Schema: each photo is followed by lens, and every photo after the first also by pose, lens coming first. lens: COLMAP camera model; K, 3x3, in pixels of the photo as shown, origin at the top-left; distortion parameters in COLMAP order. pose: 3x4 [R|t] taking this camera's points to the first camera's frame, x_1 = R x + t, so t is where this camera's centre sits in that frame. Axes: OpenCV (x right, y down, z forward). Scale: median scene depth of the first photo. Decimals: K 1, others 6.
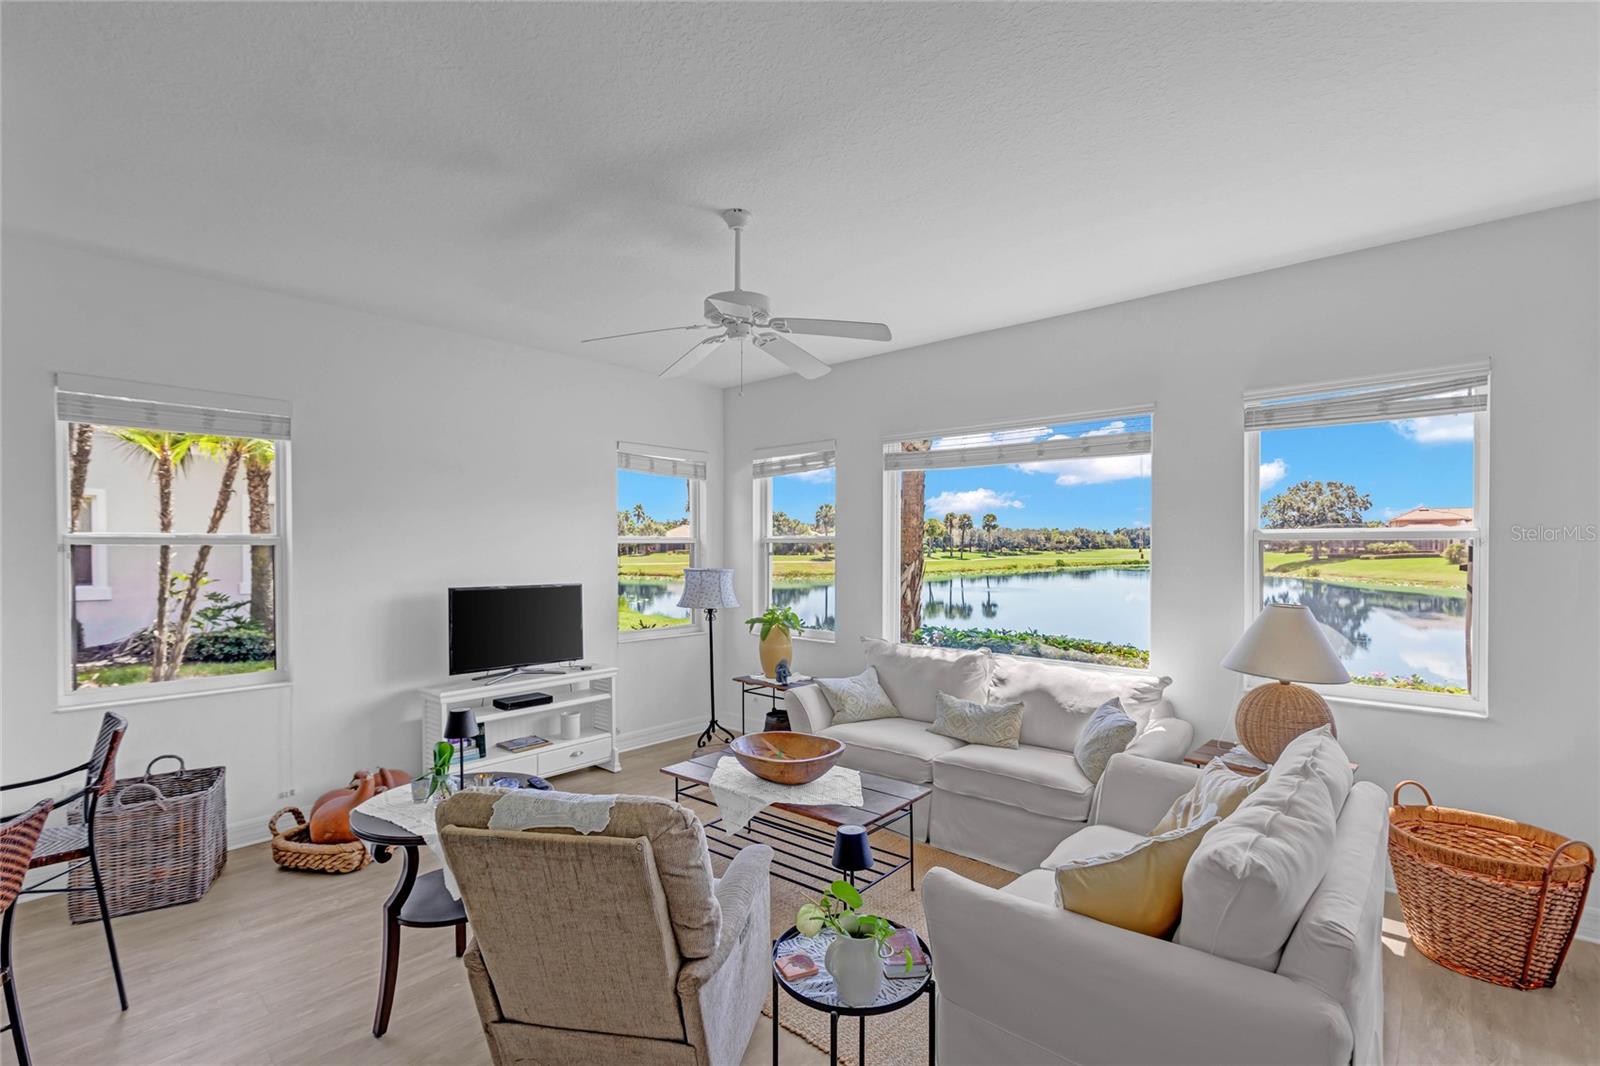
lens RADIAL K [[721.4, 0, 797.4], [0, 721.4, 554.4], [0, 0, 1]] dist [0.000738, 0.000154]
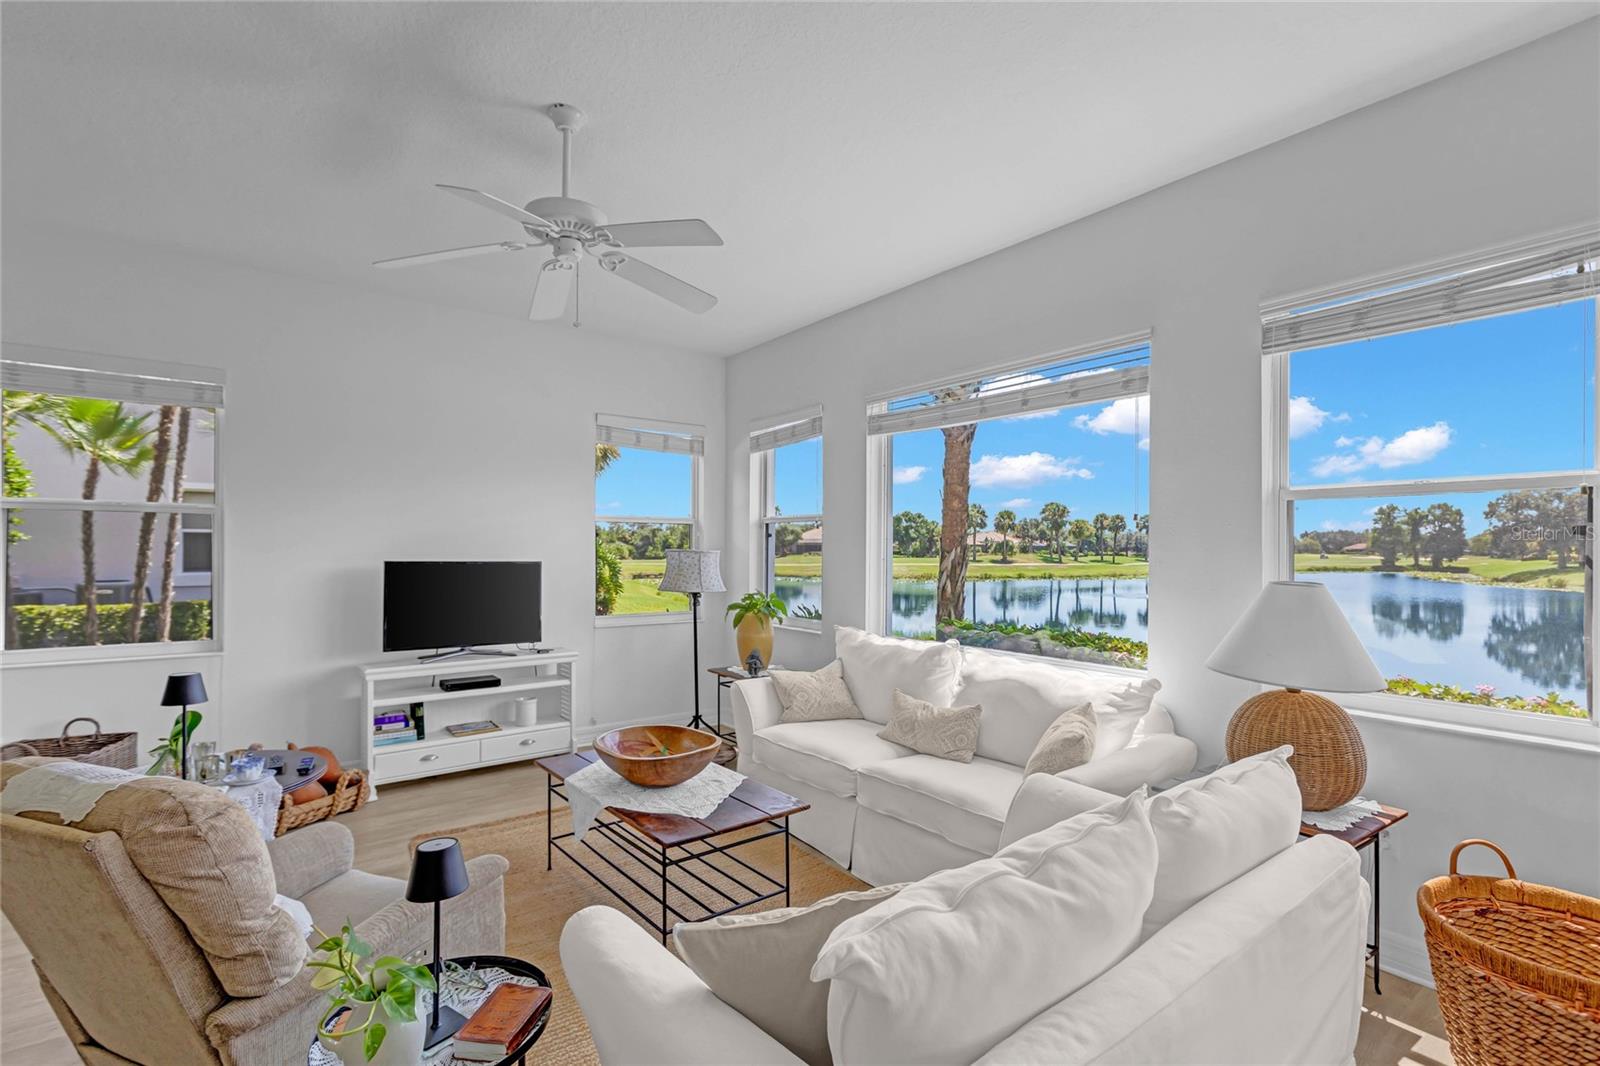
lens RADIAL K [[731.6, 0, 805.3], [0, 731.6, 548.8], [0, 0, 1]] dist [0.000397, 0.000854]
pose [[0.983260, 0.006021, -0.182111, 0.242481], [-0.008151, 0.999907, -0.010952, 0.035939], [0.182028, 0.012253, 0.983217, 0.139656]]
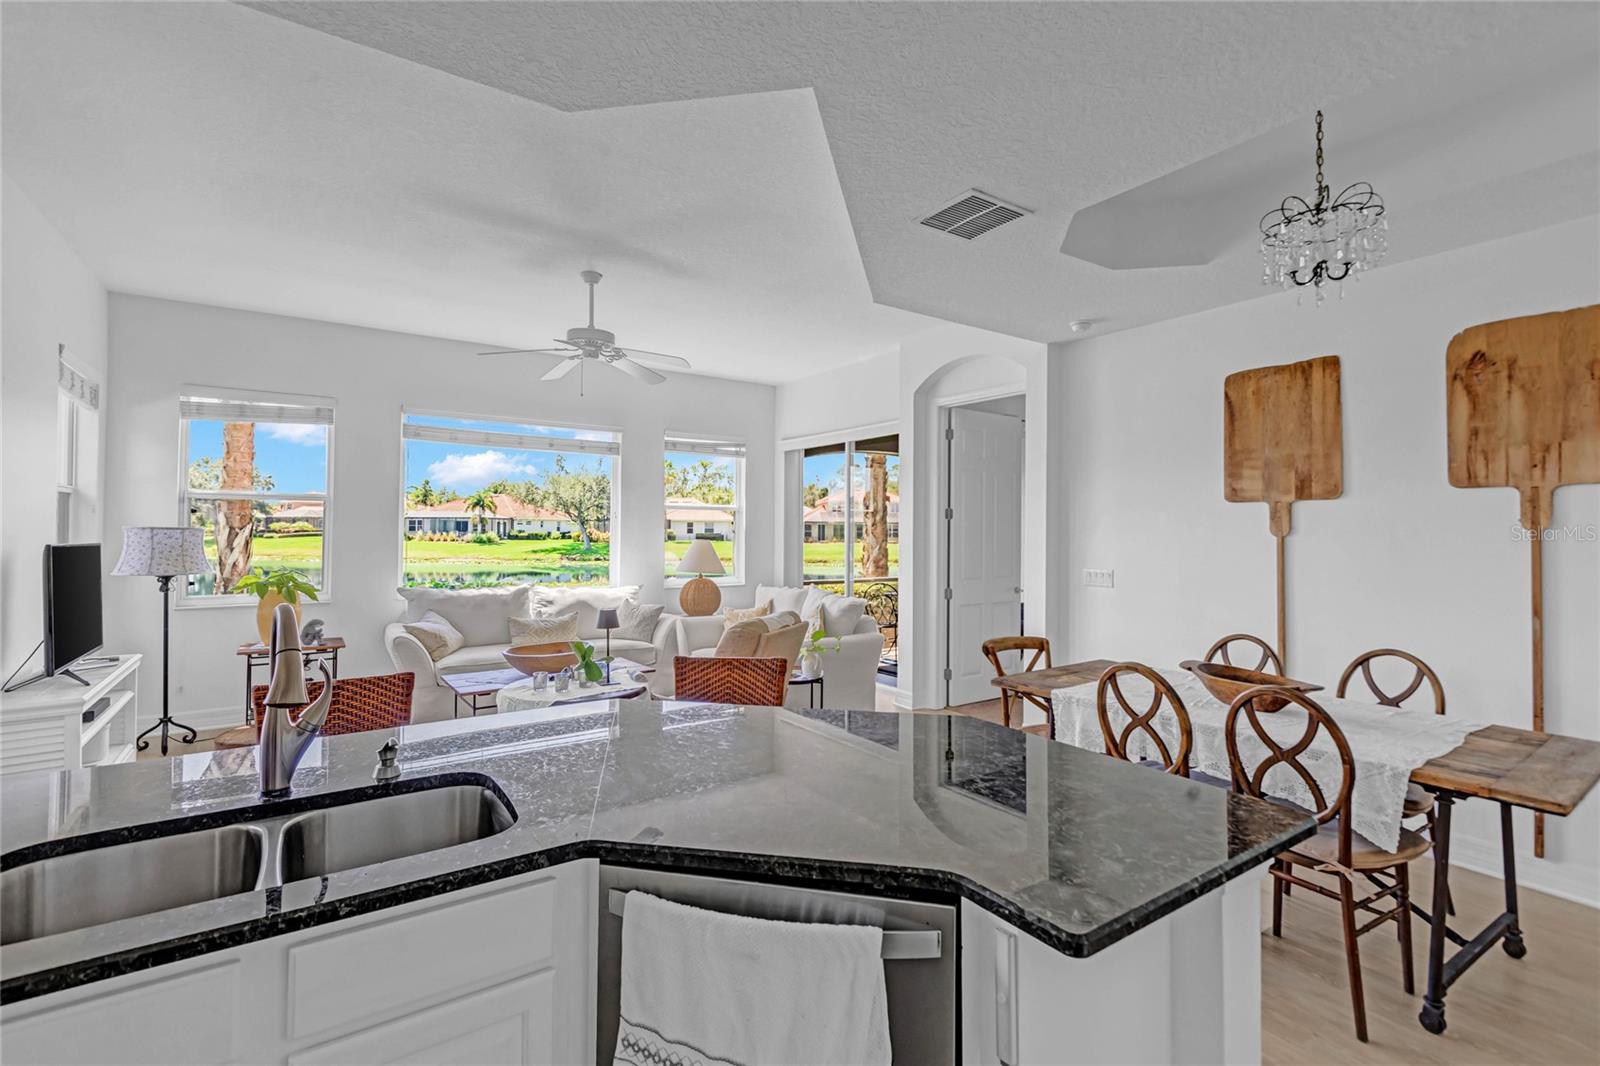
lens RADIAL K [[722.3, 0, 808.3], [0, 722.3, 516.3], [0, 0, 1]] dist [-0.001950, 0.000000]
pose [[0.225620, 0.021552, 0.973977, -0.955101], [0.003541, 0.999731, -0.022942, 0.037220], [-0.974209, 0.008625, 0.225483, 0.168368]]
